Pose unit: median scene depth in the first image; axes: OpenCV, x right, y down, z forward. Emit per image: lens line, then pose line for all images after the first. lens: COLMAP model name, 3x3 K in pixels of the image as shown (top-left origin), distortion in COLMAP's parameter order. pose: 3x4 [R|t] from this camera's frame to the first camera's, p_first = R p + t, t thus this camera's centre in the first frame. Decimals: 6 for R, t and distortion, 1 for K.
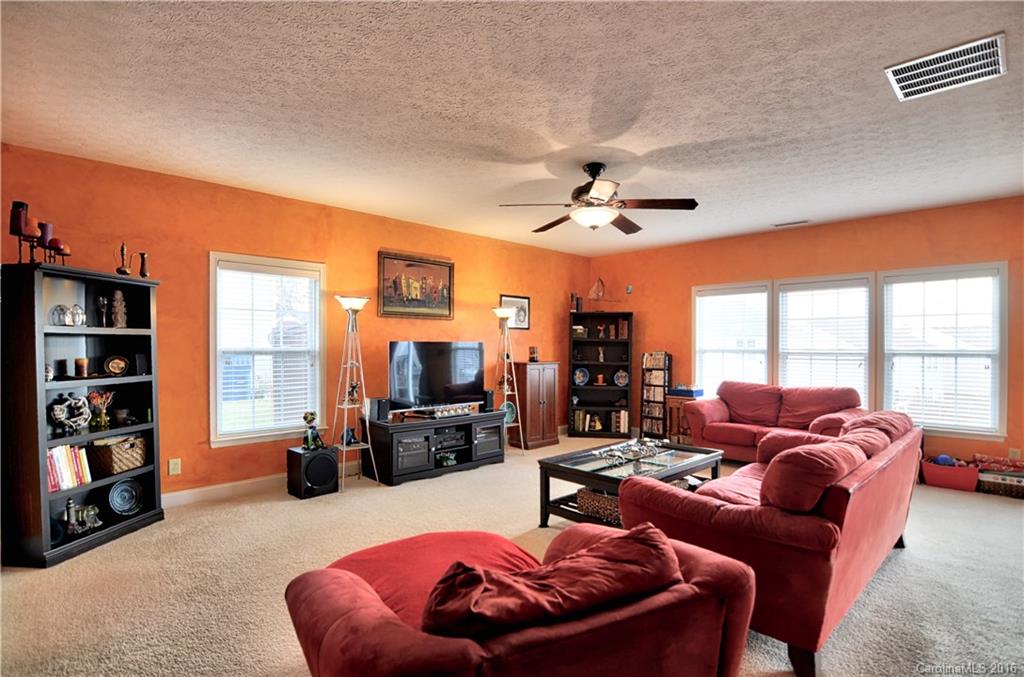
lens RADIAL K [[512.2, 0, 514.4], [0, 512.2, 348.2], [0, 0, 1]] dist [-0.016752, -0.004835]
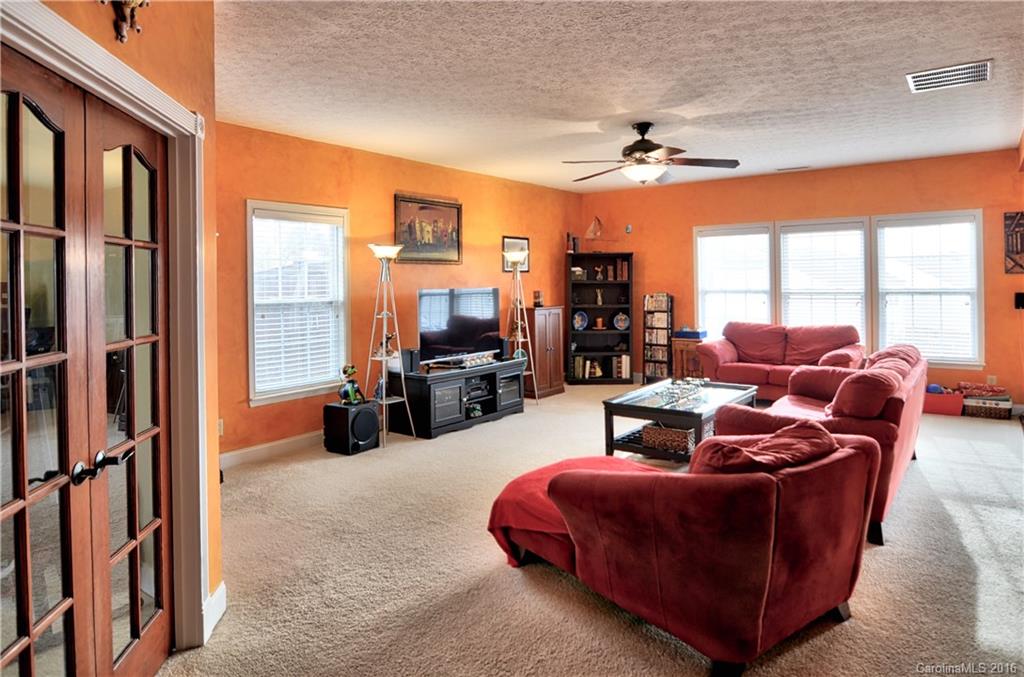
lens RADIAL K [[630.0, 0, 517.6], [0, 630.0, 279.7], [0, 0, 1]] dist [-0.017093, -0.002353]
pose [[0.987854, -0.015066, 0.154653, -0.250042], [0.016474, 0.999834, -0.007830, -0.020503], [-0.154510, 0.010282, 0.987938, -0.207008]]
